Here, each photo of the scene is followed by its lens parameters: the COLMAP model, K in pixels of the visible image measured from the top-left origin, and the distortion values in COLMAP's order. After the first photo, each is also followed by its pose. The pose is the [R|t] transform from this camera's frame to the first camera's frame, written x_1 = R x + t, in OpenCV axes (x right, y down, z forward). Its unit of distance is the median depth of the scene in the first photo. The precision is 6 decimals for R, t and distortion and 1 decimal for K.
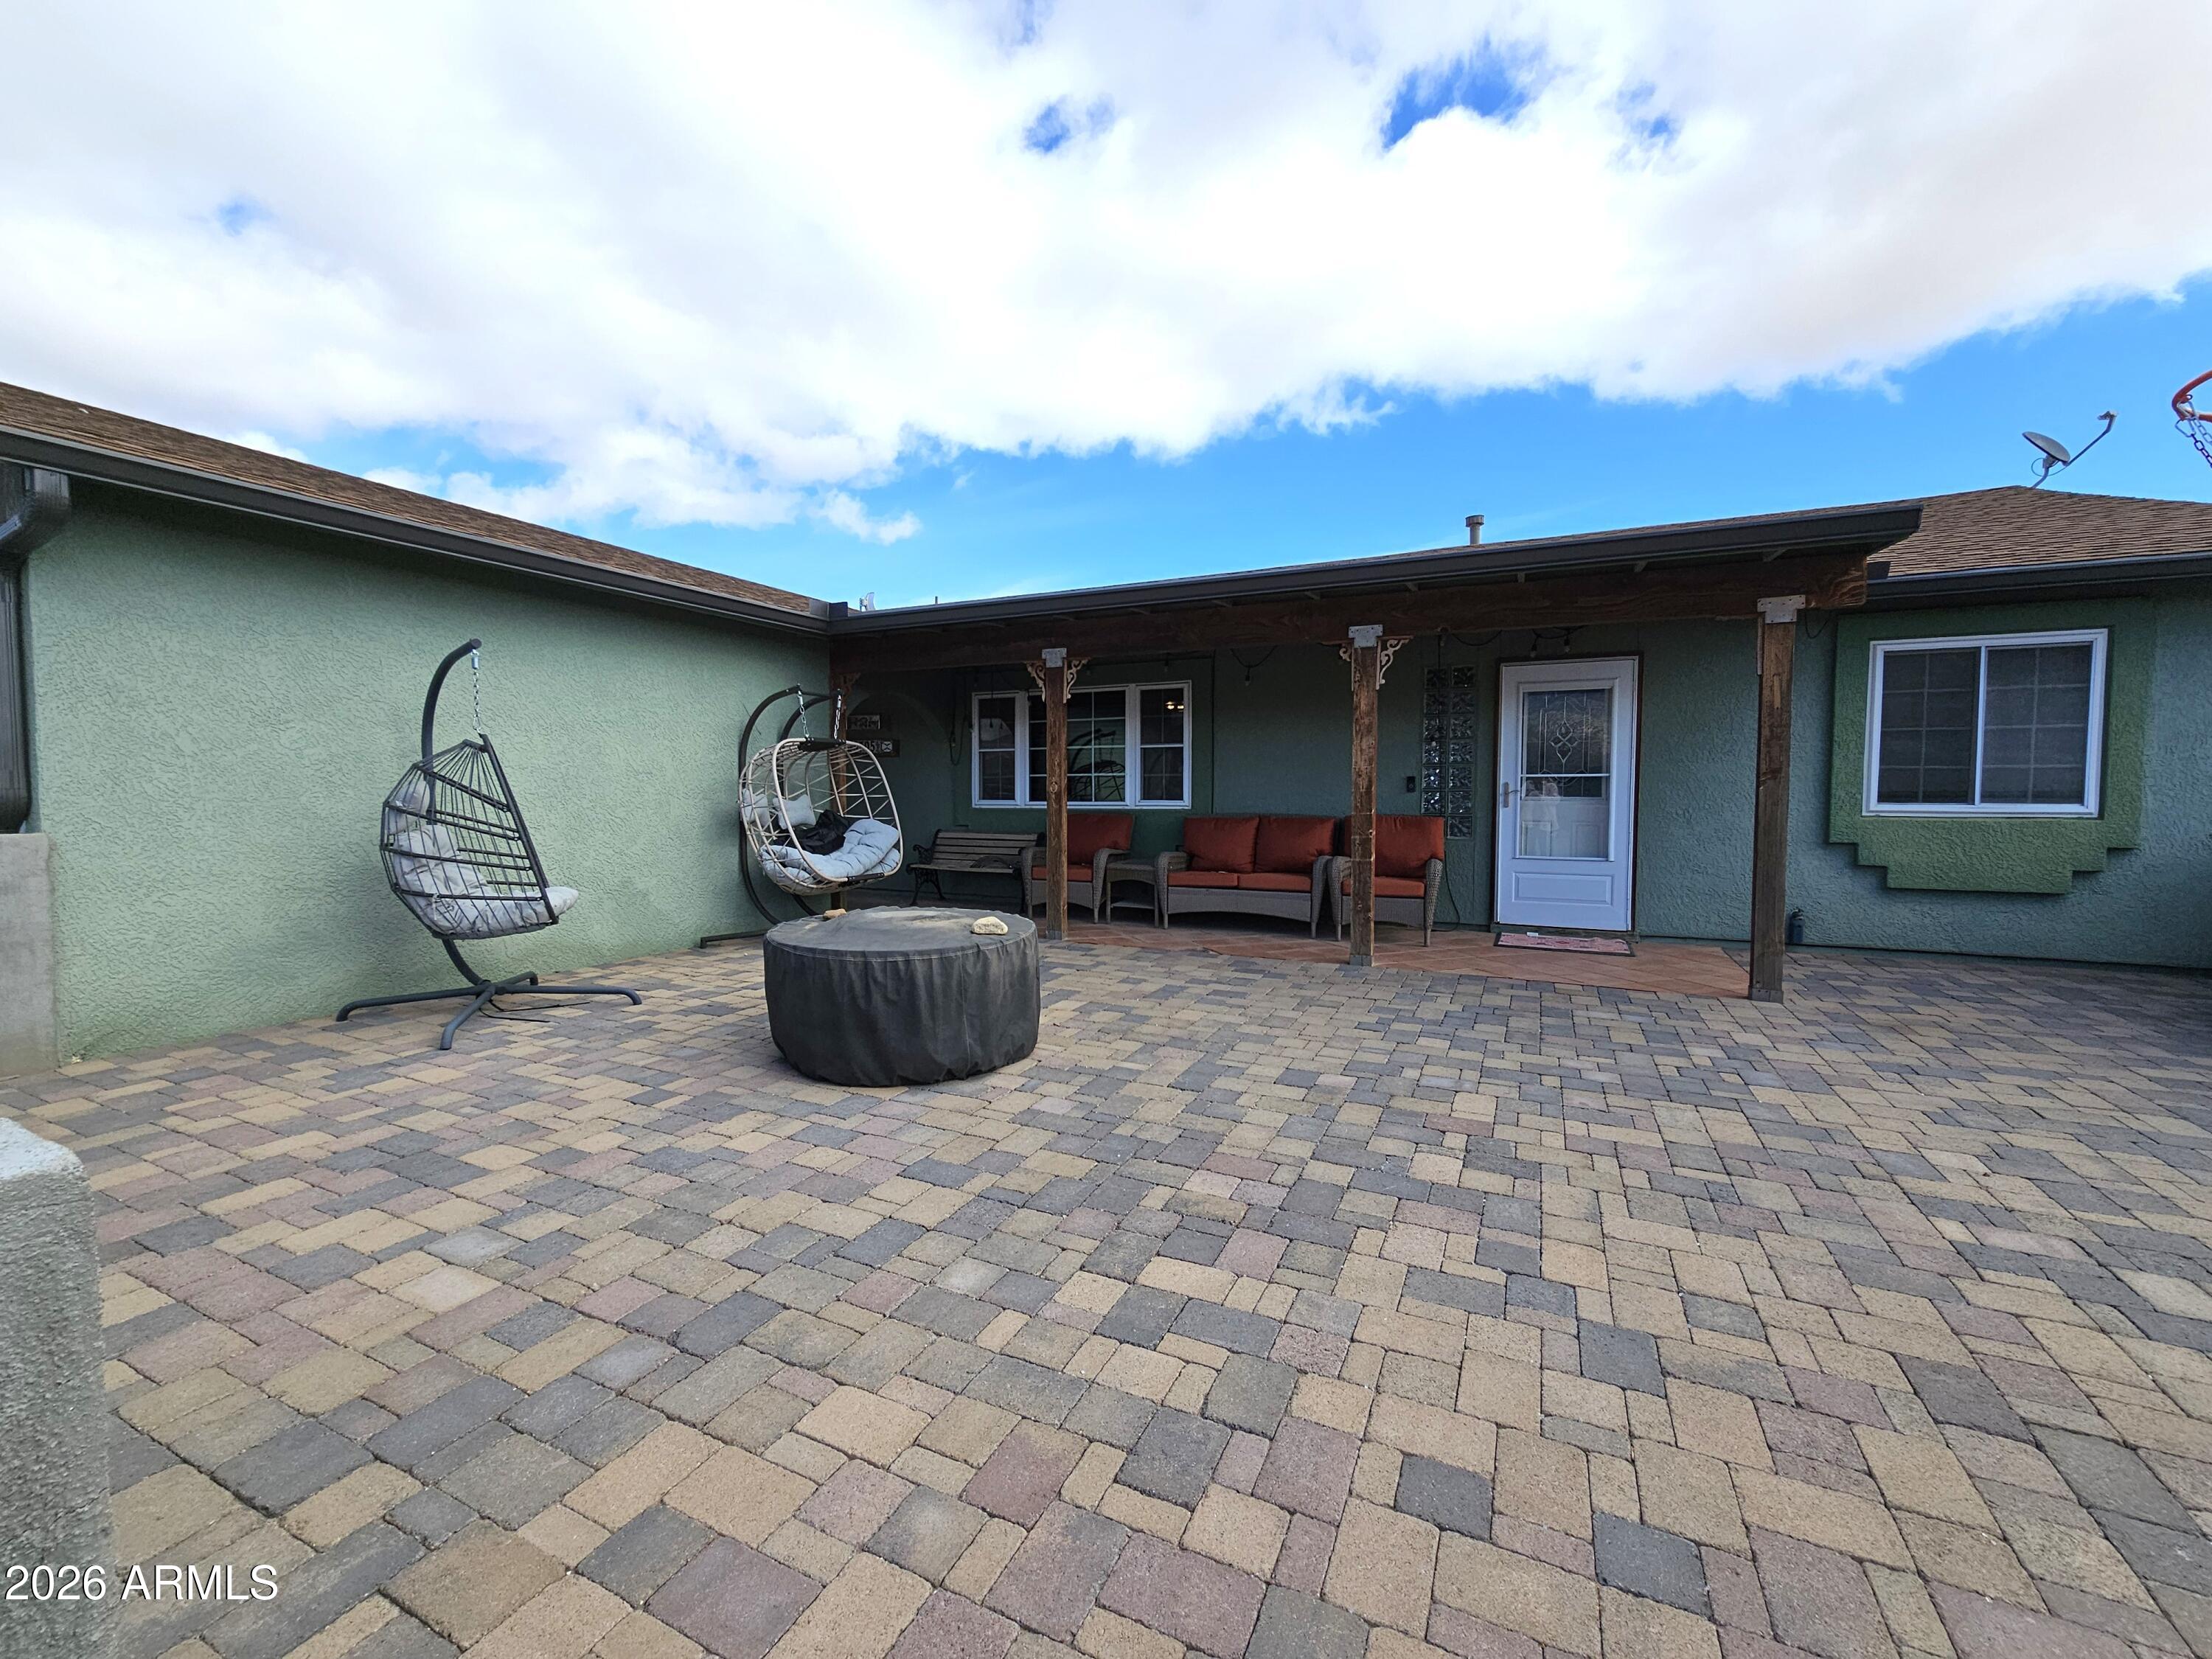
lens RADIAL K [[909.0, 0, 1106.0], [0, 909.0, 829.5], [0, 0, 1]] dist [-0.000537, 0.000069]
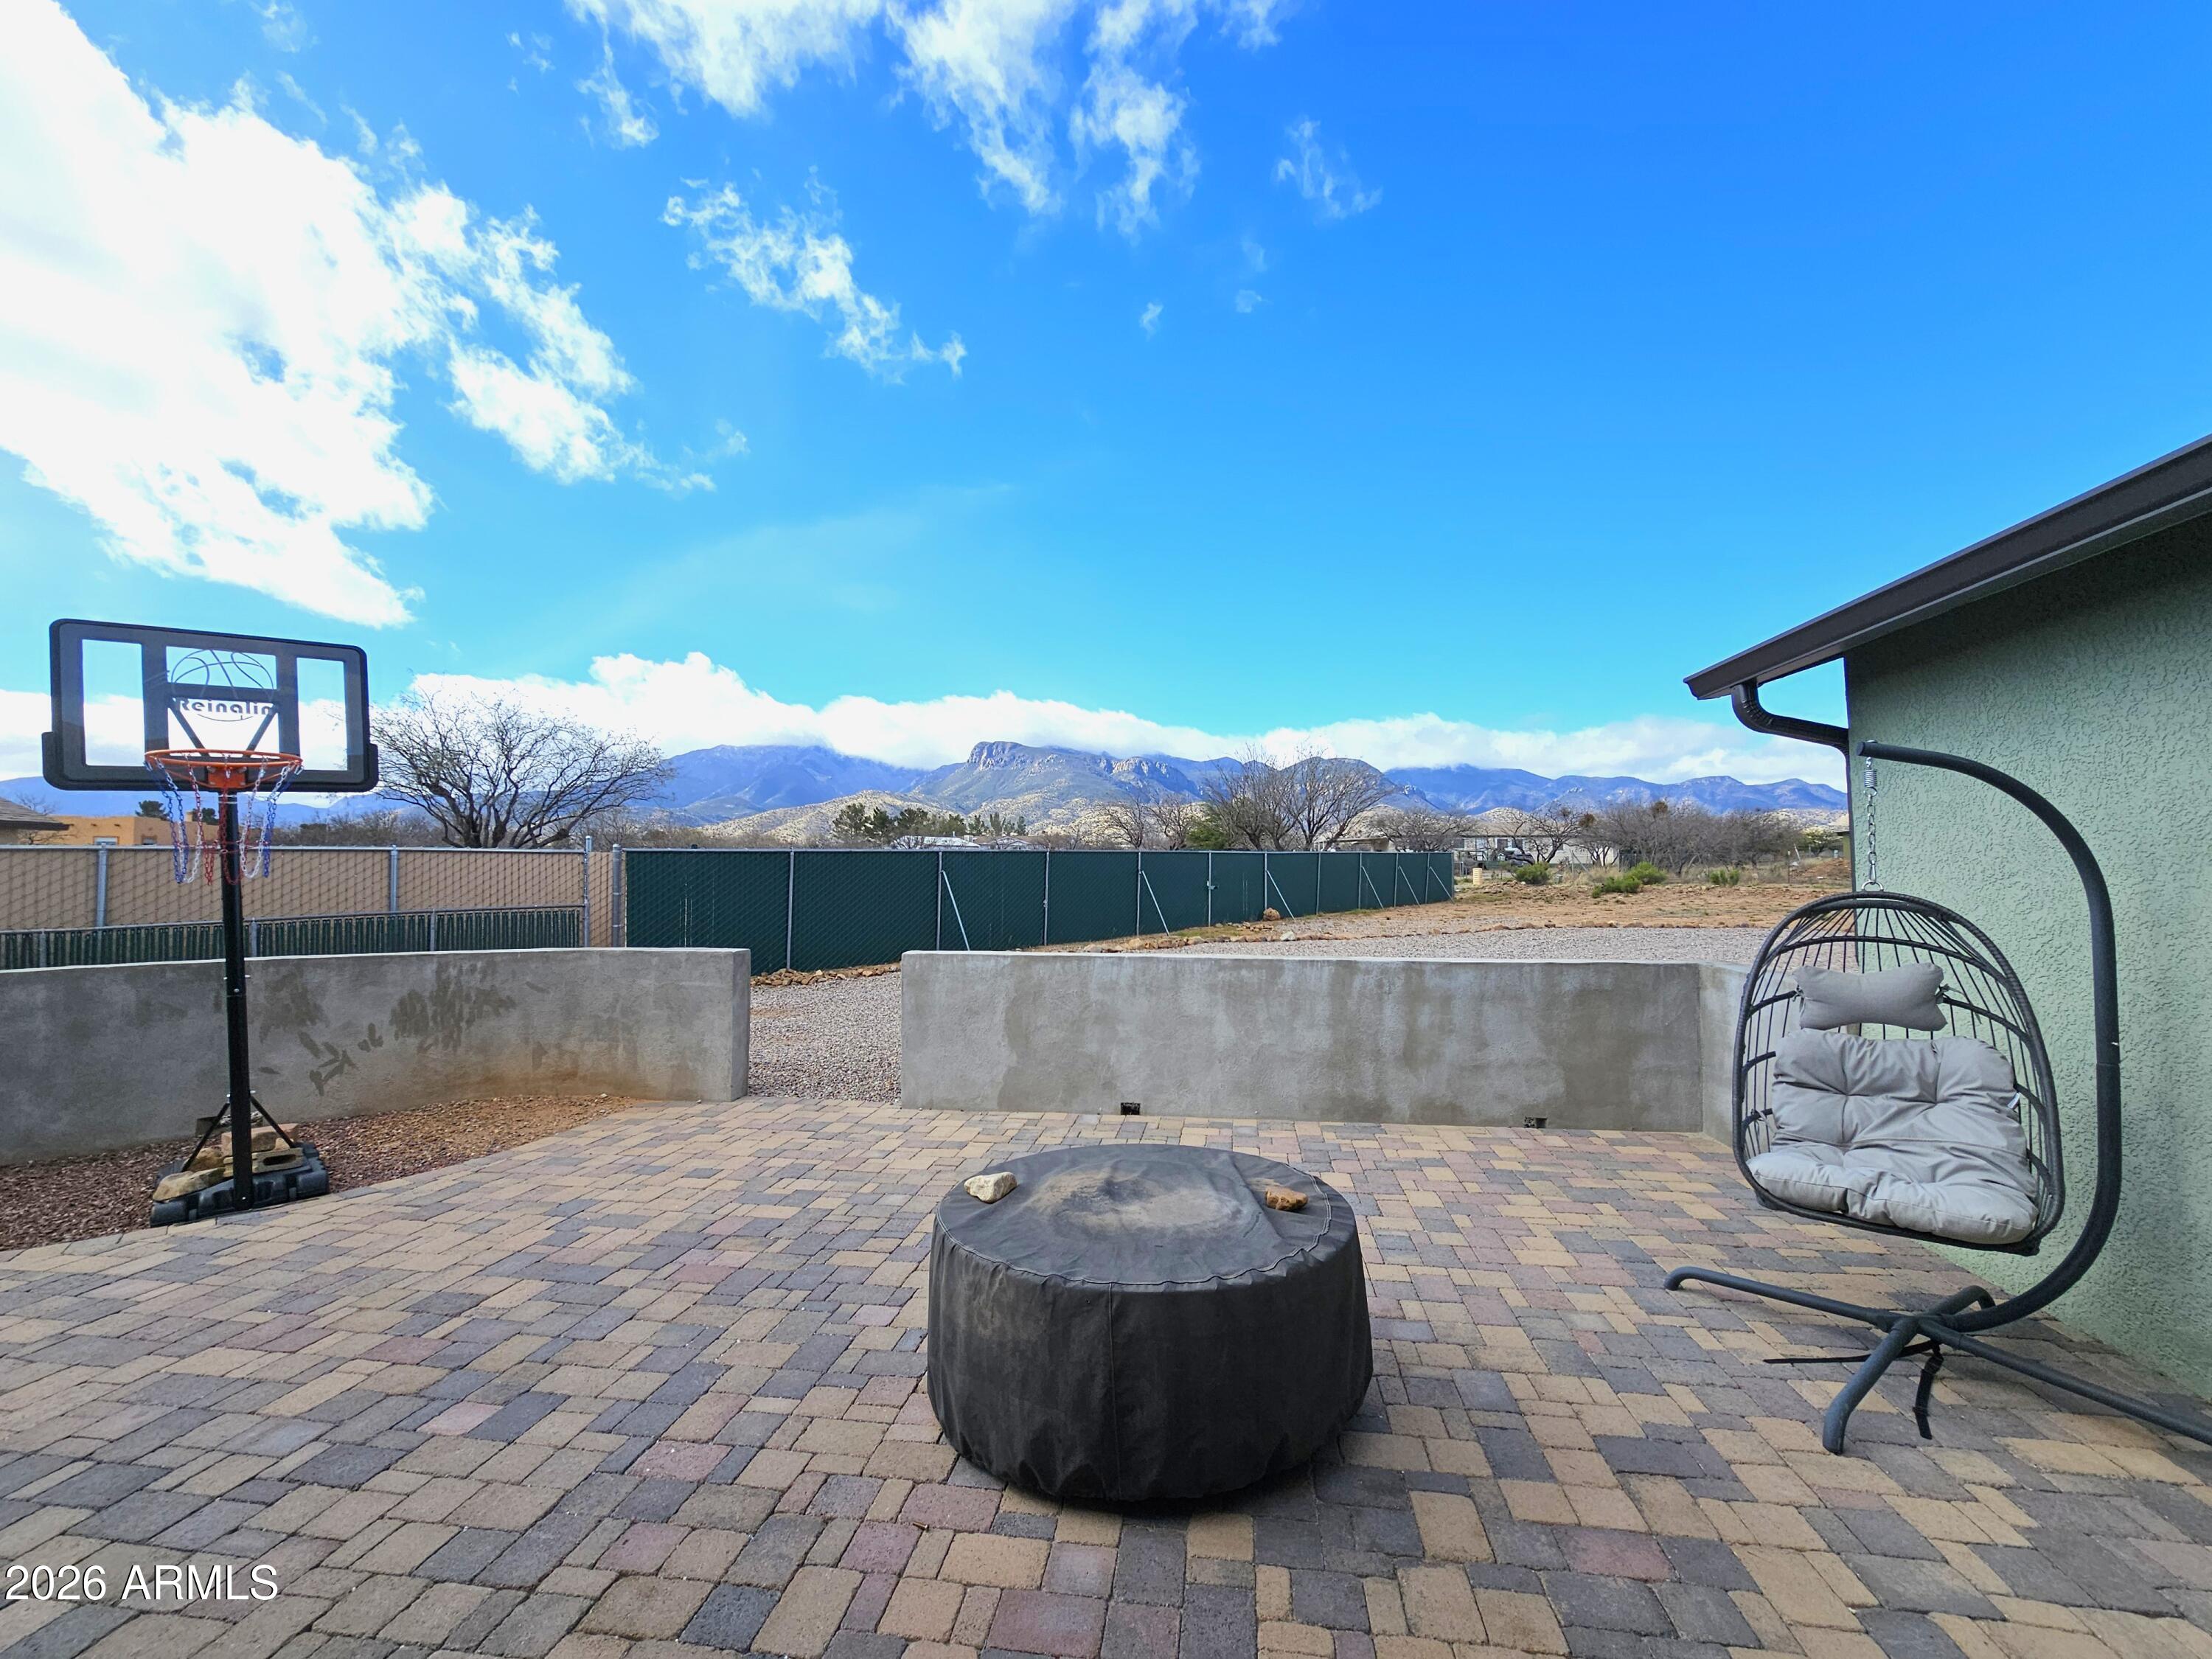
lens RADIAL K [[909.0, 0, 1106.0], [0, 909.0, 829.5], [0, 0, 1]] dist [-0.000537, 0.000069]
pose [[-0.956300, -0.017286, -0.291877, -0.004155], [-0.014472, 0.999826, -0.011799, -0.216931], [0.292030, -0.007059, -0.956383, 2.357300]]
